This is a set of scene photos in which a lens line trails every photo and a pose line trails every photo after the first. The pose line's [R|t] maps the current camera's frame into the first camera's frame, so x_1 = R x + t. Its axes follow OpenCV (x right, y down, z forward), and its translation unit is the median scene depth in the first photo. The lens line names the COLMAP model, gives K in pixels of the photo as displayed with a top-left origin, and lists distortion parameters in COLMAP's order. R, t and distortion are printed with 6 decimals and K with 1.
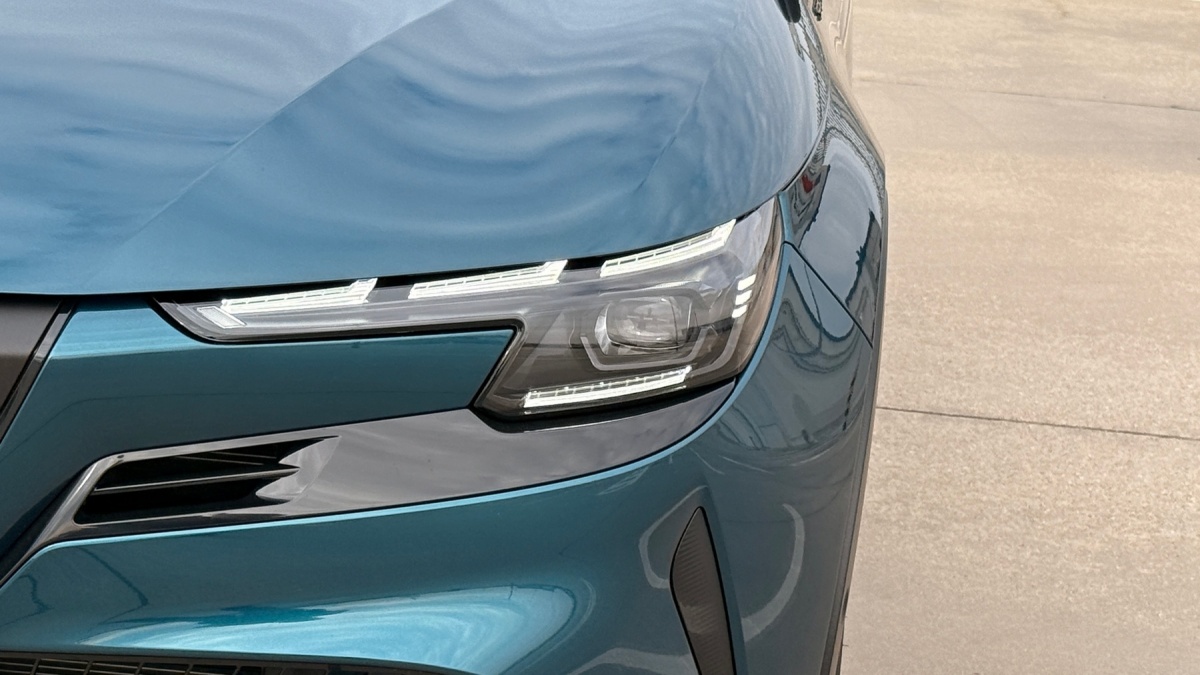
lens RADIAL K [[3068.5, 0, 600.0], [0, 3068.5, 337.5], [0, 0, 1]] dist [0.133664, -0.123190]
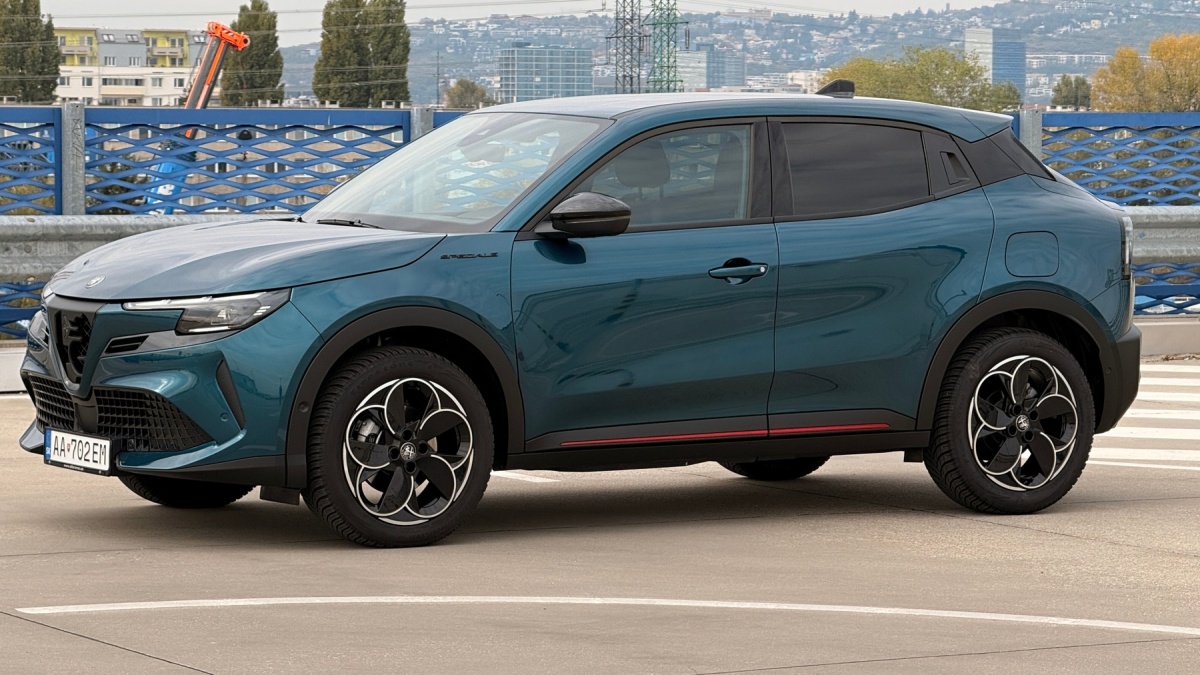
lens RADIAL K [[4299.6, 0, 600.0], [0, 4299.6, 337.5], [0, 0, 1]] dist [0.115192, 0.710277]
pose [[0.571745, -0.023021, -0.820108, 4.900079], [-0.151126, 0.979546, -0.132856, 0.698135], [0.806392, 0.199900, 0.556572, -1.682720]]
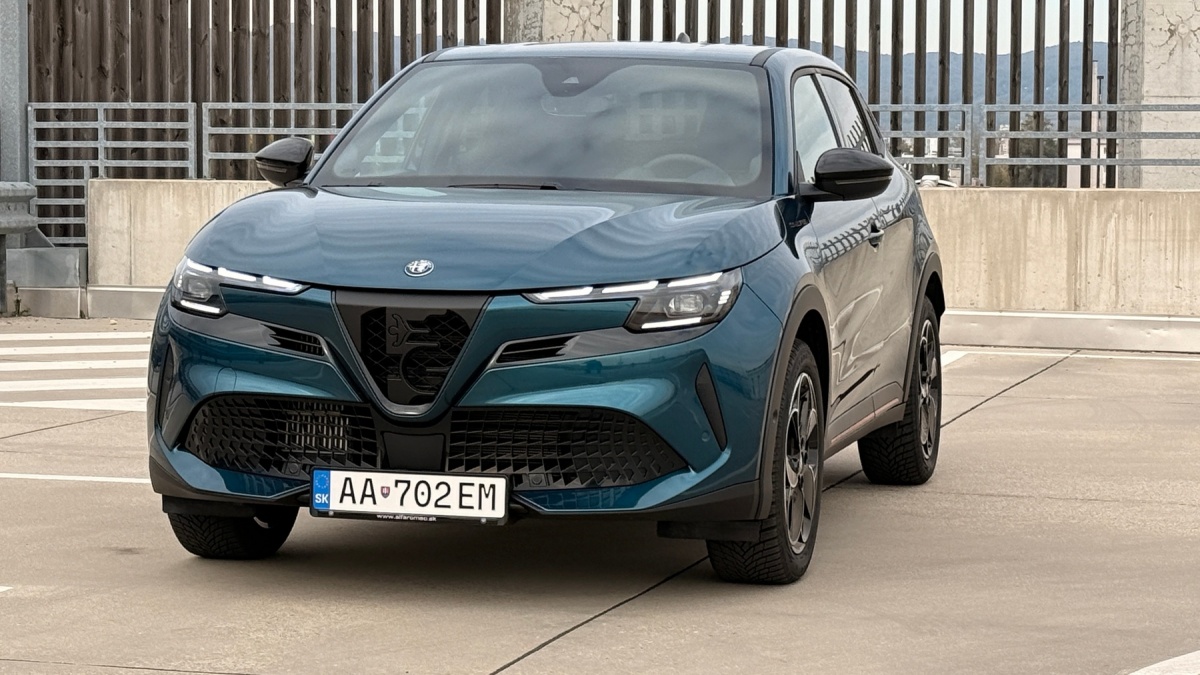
lens RADIAL K [[3068.5, 0, 600.0], [0, 3068.5, 337.5], [0, 0, 1]] dist [0.133664, -0.123190]
pose [[0.981614, -0.050865, -0.183972, 0.499072], [0.018739, 0.984863, -0.172316, 0.563132], [0.189952, 0.165701, 0.967709, -1.970846]]
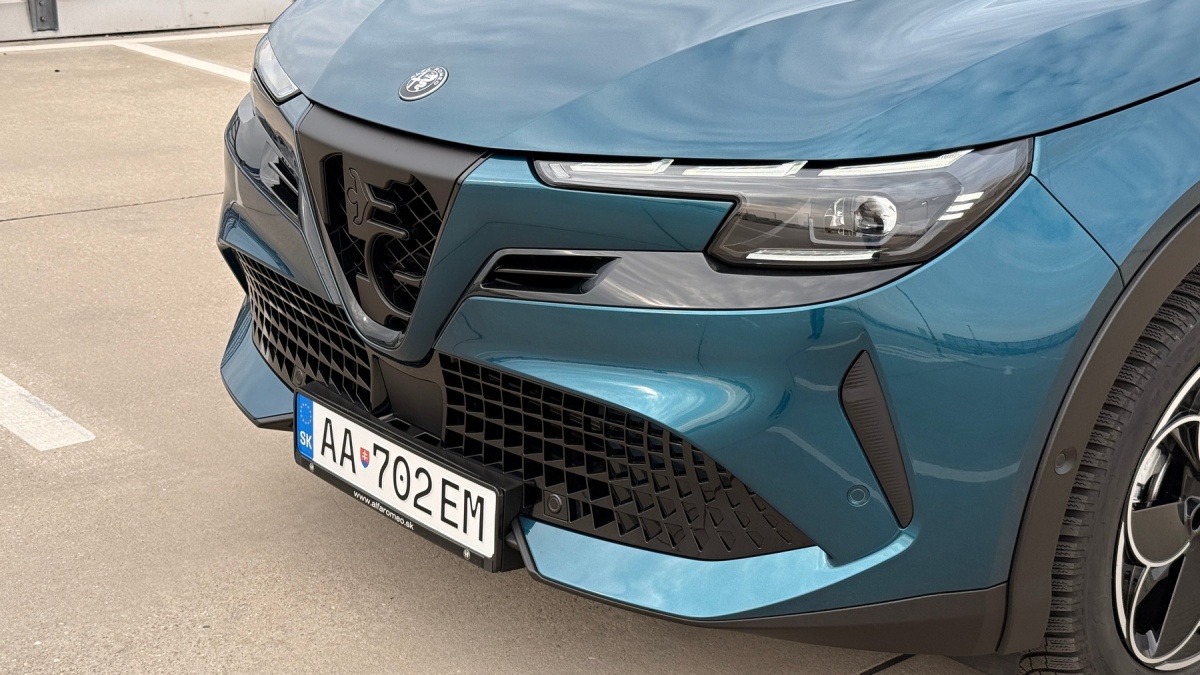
lens RADIAL K [[1679.6, 0, 600.0], [0, 1679.6, 337.5], [0, 0, 1]] dist [0.124347, 0.012565]
pose [[0.702578, 0.161333, -0.693077, 0.494721], [-0.132786, 0.986577, 0.095047, -0.006453], [0.699108, 0.025253, 0.714570, 0.386107]]
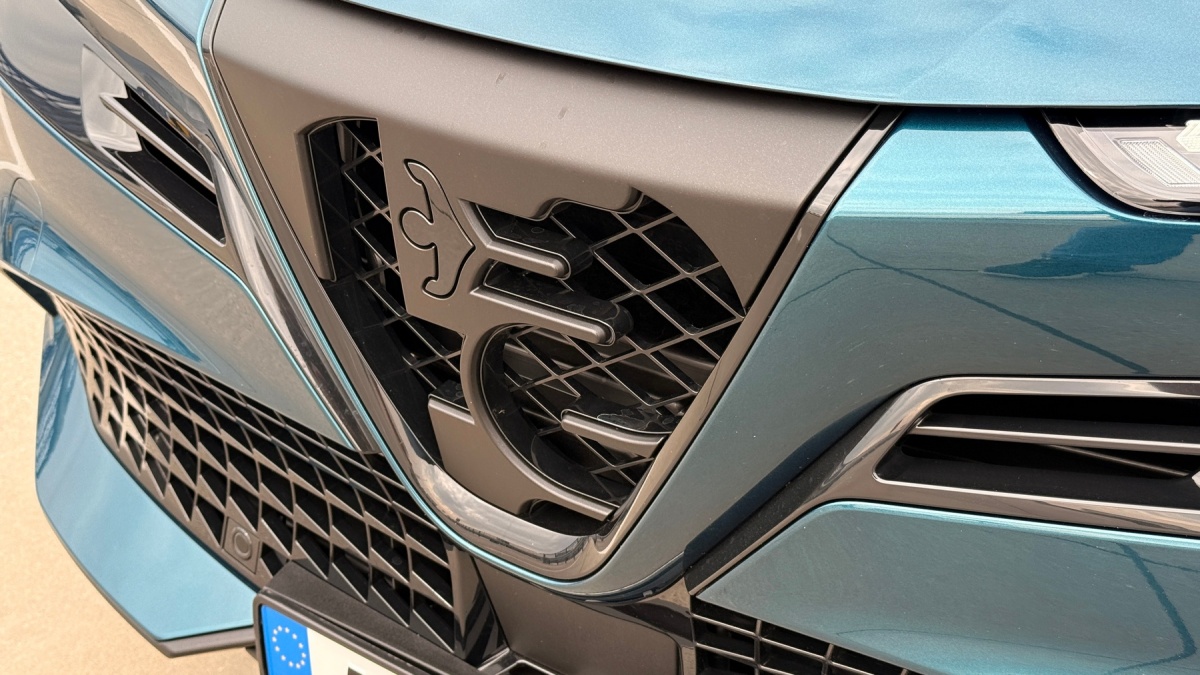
lens RADIAL K [[1679.6, 0, 600.0], [0, 1679.6, 337.5], [0, 0, 1]] dist [0.124347, 0.012565]
pose [[0.832467, 0.171752, -0.526782, -0.046383], [-0.027798, 0.962492, 0.269882, -0.050918], [0.553376, -0.210024, 0.806018, 0.692411]]
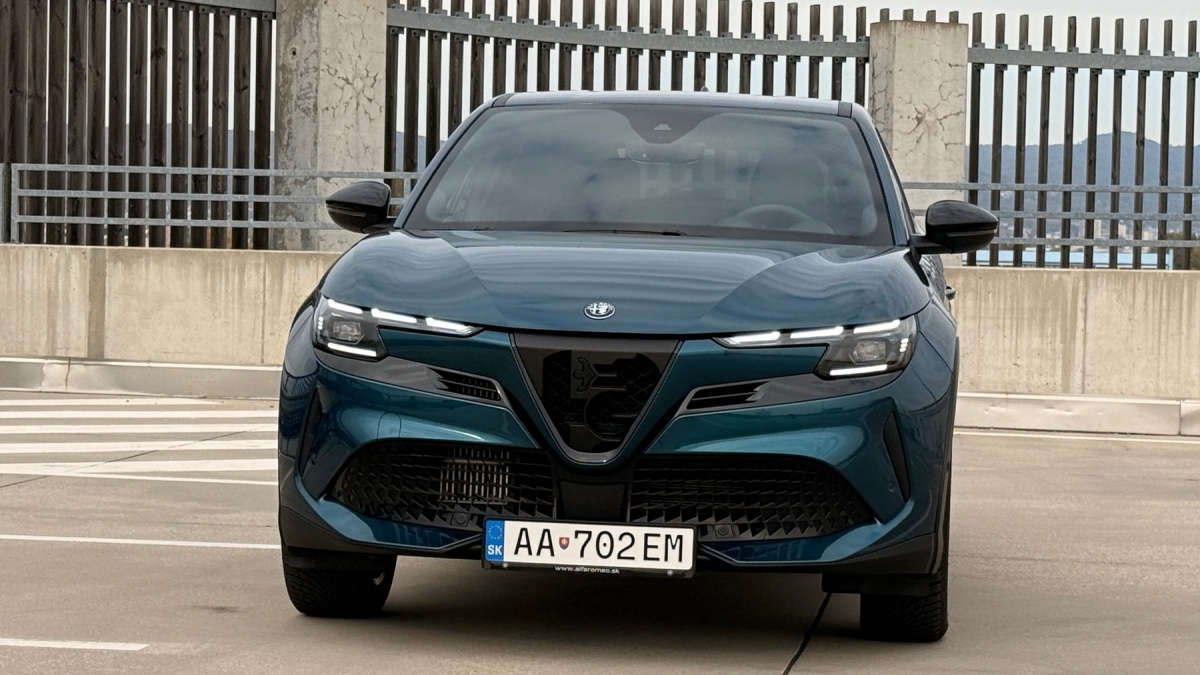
lens RADIAL K [[3068.5, 0, 600.0], [0, 3068.5, 337.5], [0, 0, 1]] dist [0.133664, -0.123190]
pose [[0.998044, -0.044008, -0.044409, -0.115602], [0.034363, 0.979518, -0.198401, 0.574432], [0.052231, 0.196487, 0.979114, -1.934194]]
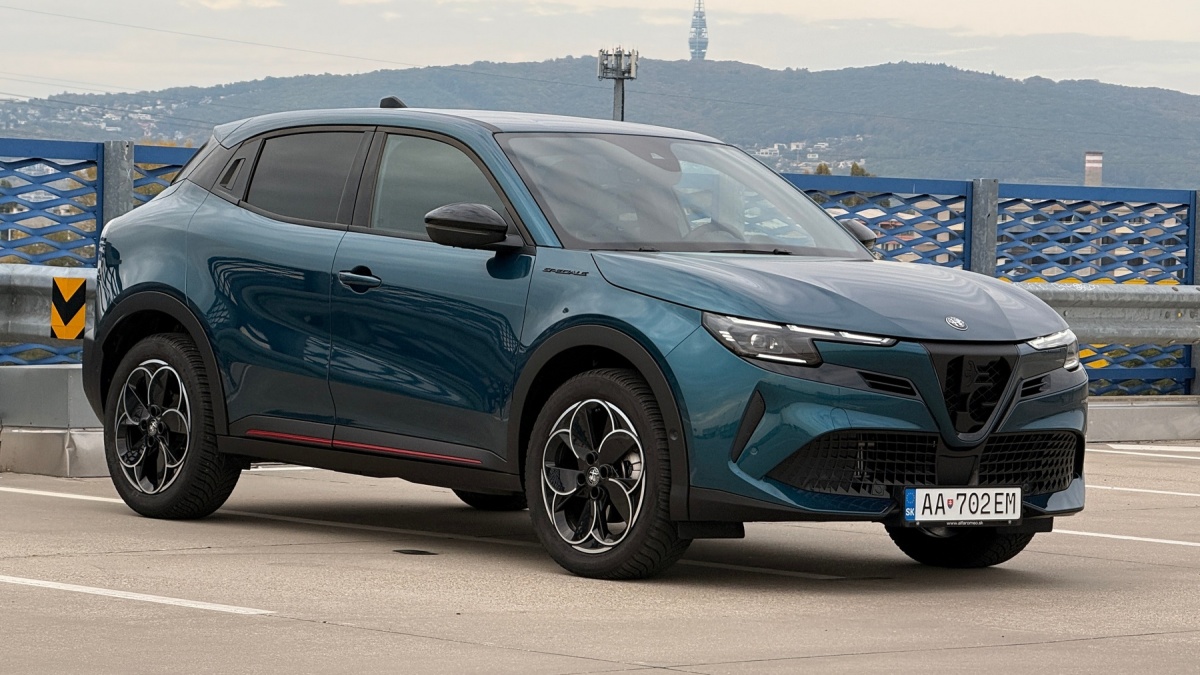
lens RADIAL K [[4299.6, 0, 600.0], [0, 4299.6, 337.5], [0, 0, 1]] dist [0.115192, 0.710277]
pose [[0.736878, -0.067845, 0.672613, -4.223050], [0.170542, 0.981427, -0.087842, 0.373121], [-0.654161, 0.179438, 0.734762, -2.699065]]
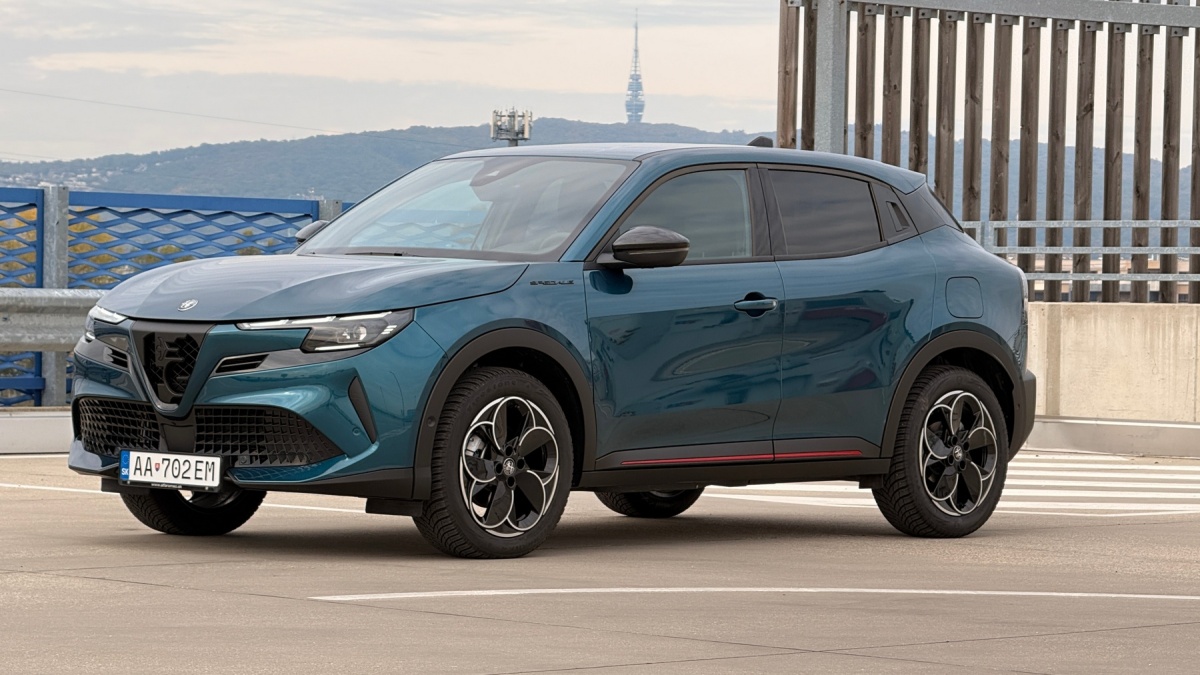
lens RADIAL K [[4299.6, 0, 600.0], [0, 4299.6, 337.5], [0, 0, 1]] dist [0.115192, 0.710277]
pose [[0.777087, -0.051092, -0.627317, 3.937070], [-0.105224, 0.972126, -0.209521, 1.189702], [0.620536, 0.228825, 0.750050, -3.125202]]
